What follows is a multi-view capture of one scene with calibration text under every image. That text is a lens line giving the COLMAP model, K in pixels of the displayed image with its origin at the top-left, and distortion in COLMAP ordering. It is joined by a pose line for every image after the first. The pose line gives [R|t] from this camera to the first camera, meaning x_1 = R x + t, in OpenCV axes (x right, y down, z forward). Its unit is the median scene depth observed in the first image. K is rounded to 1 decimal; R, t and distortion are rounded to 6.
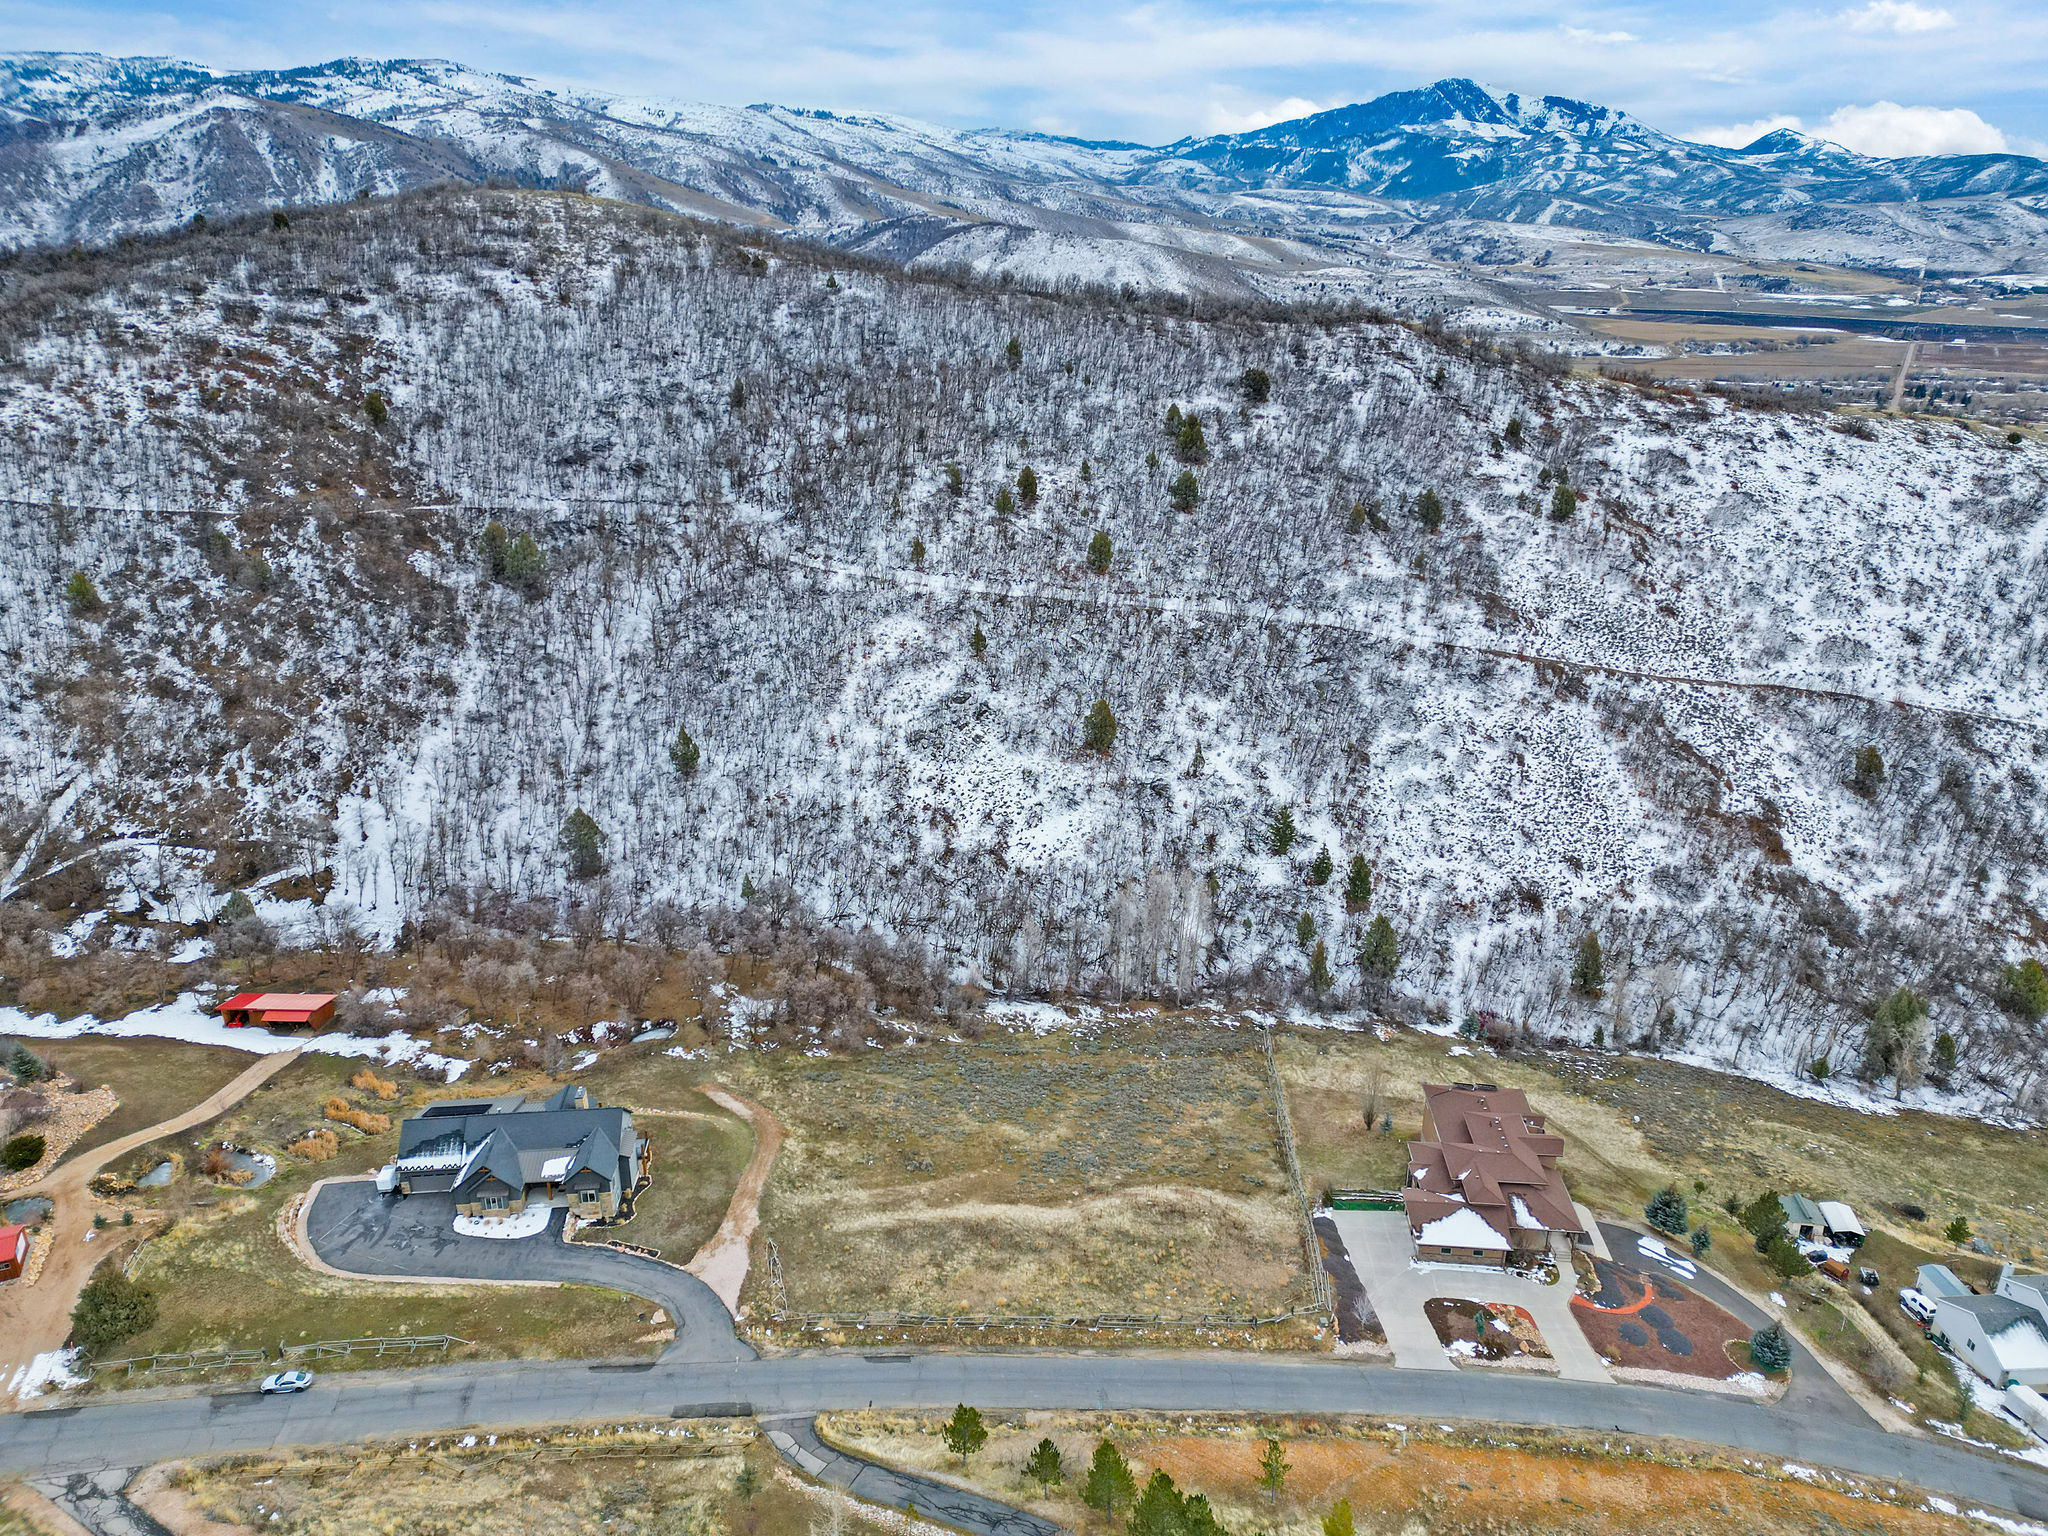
lens RADIAL K [[1414.8, 0, 1024.0], [0, 1414.8, 768.0], [0, 0, 1]] dist [0.188504, -0.336901]
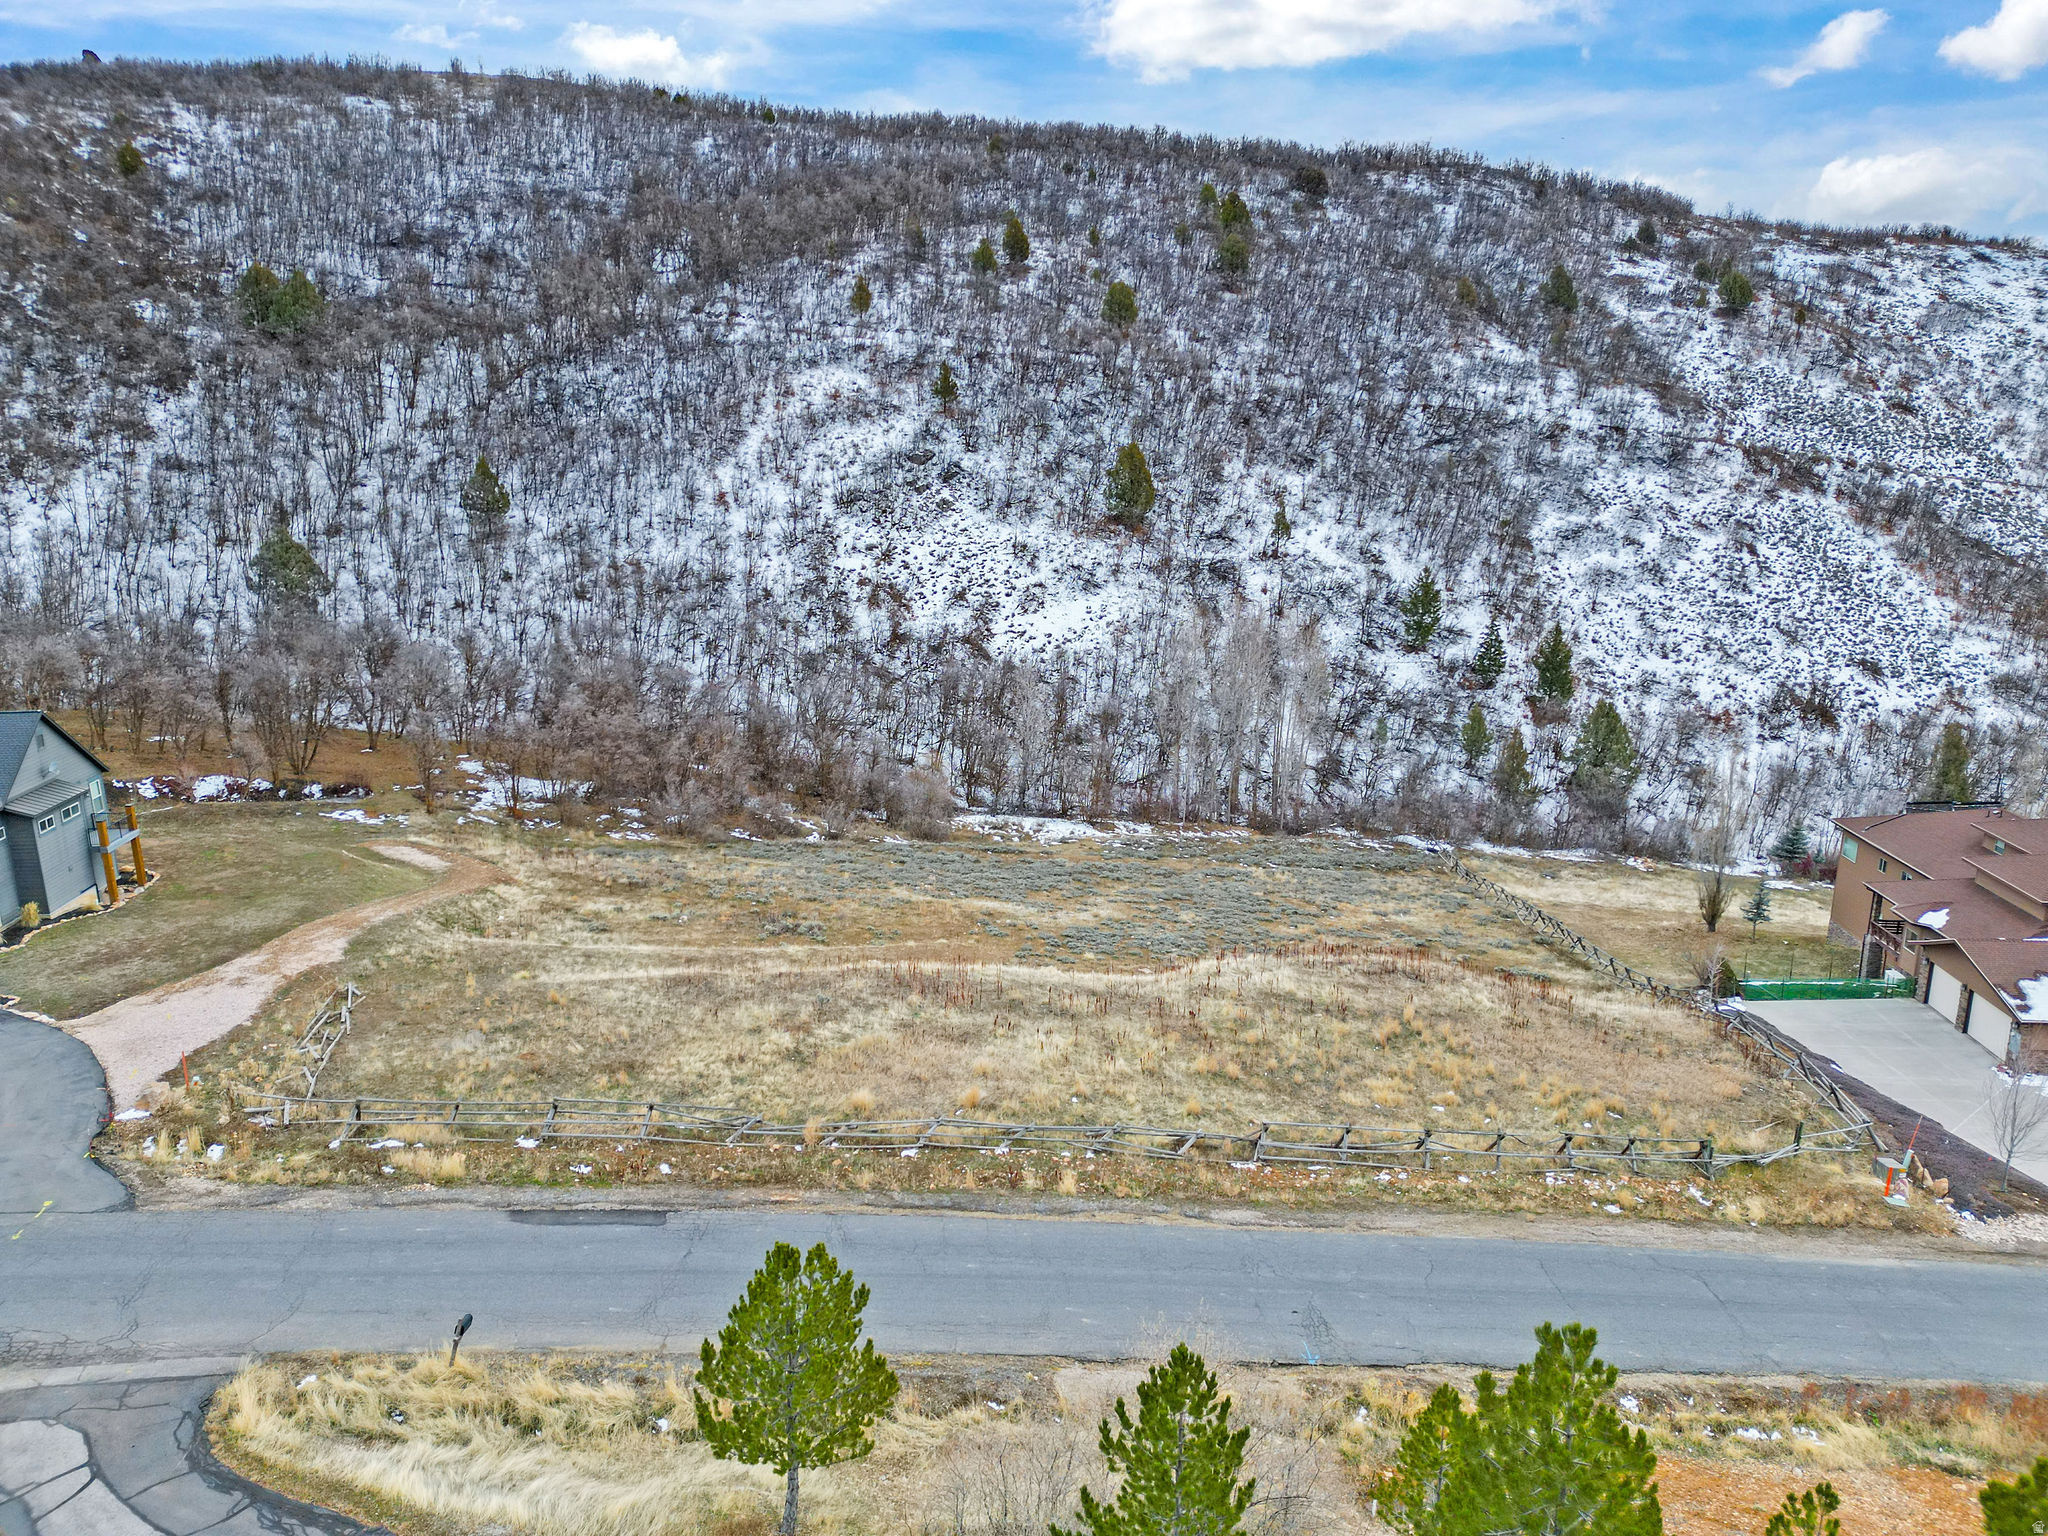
lens RADIAL K [[1436.5, 0, 1024.0], [0, 1436.5, 768.0], [0, 0, 1]] dist [0.102993, -0.088194]
pose [[0.999919, -0.008890, 0.009139, -0.002943], [0.009862, 0.993597, -0.112550, 0.175239], [-0.008080, 0.112631, 0.993604, 0.343447]]
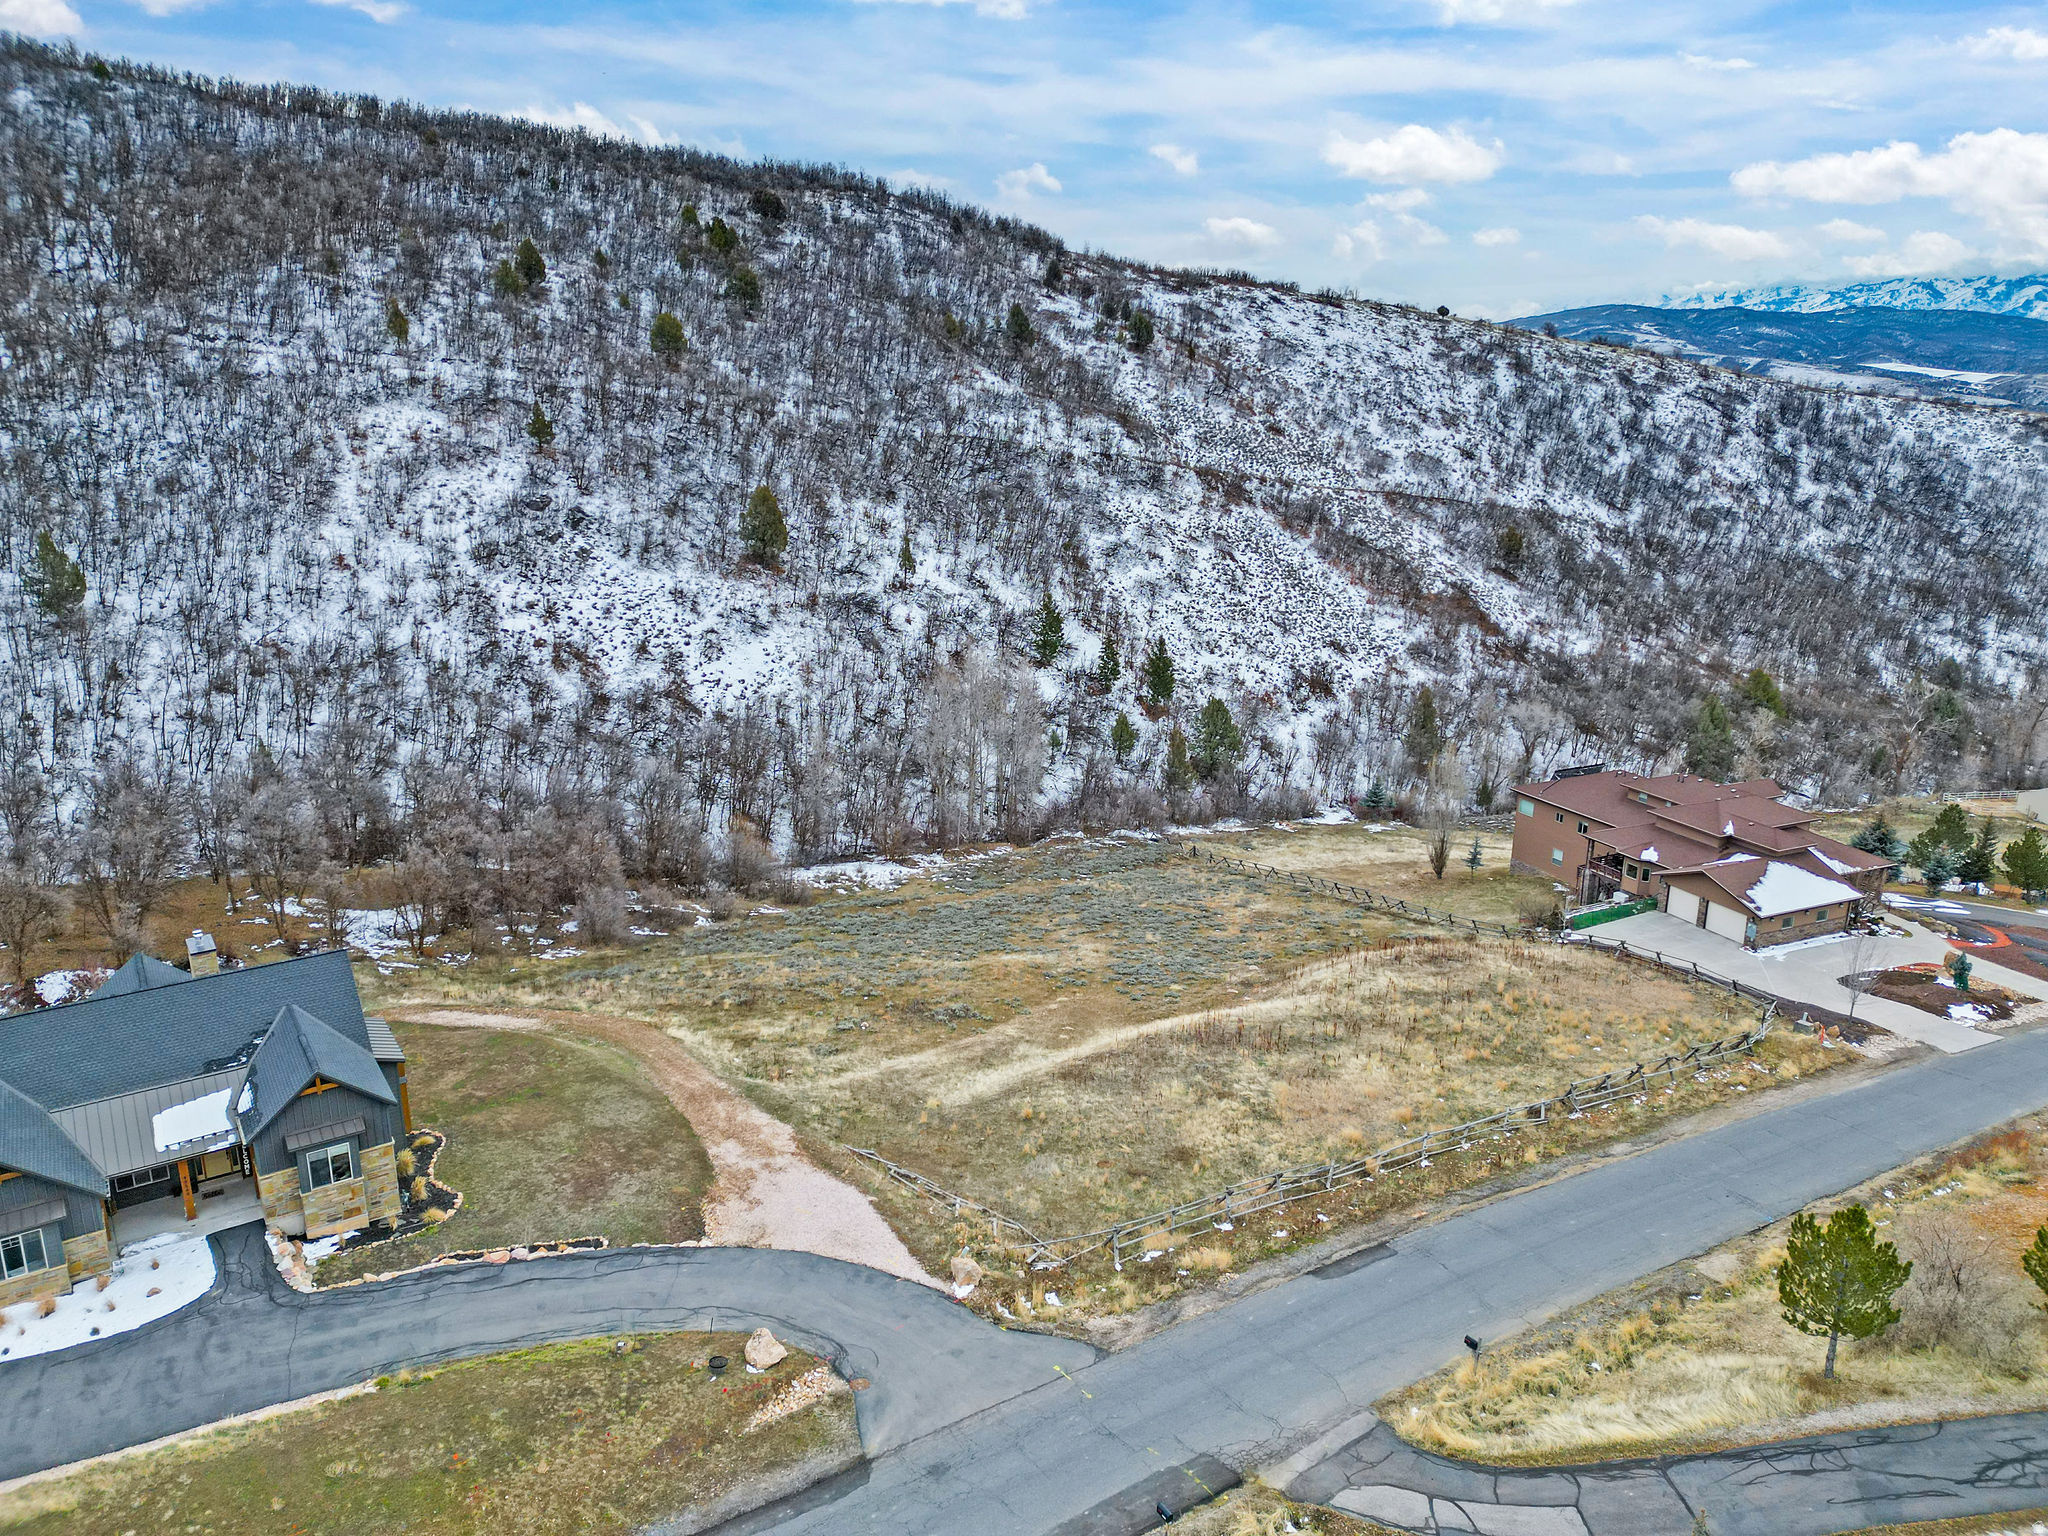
lens RADIAL K [[1414.8, 0, 1024.0], [0, 1414.8, 768.0], [0, 0, 1]] dist [0.188504, -0.336901]
pose [[0.879120, -0.130588, 0.458361, -0.168648], [0.168777, 0.984709, -0.043161, 0.136608], [-0.445716, 0.115305, 0.887717, 0.335068]]
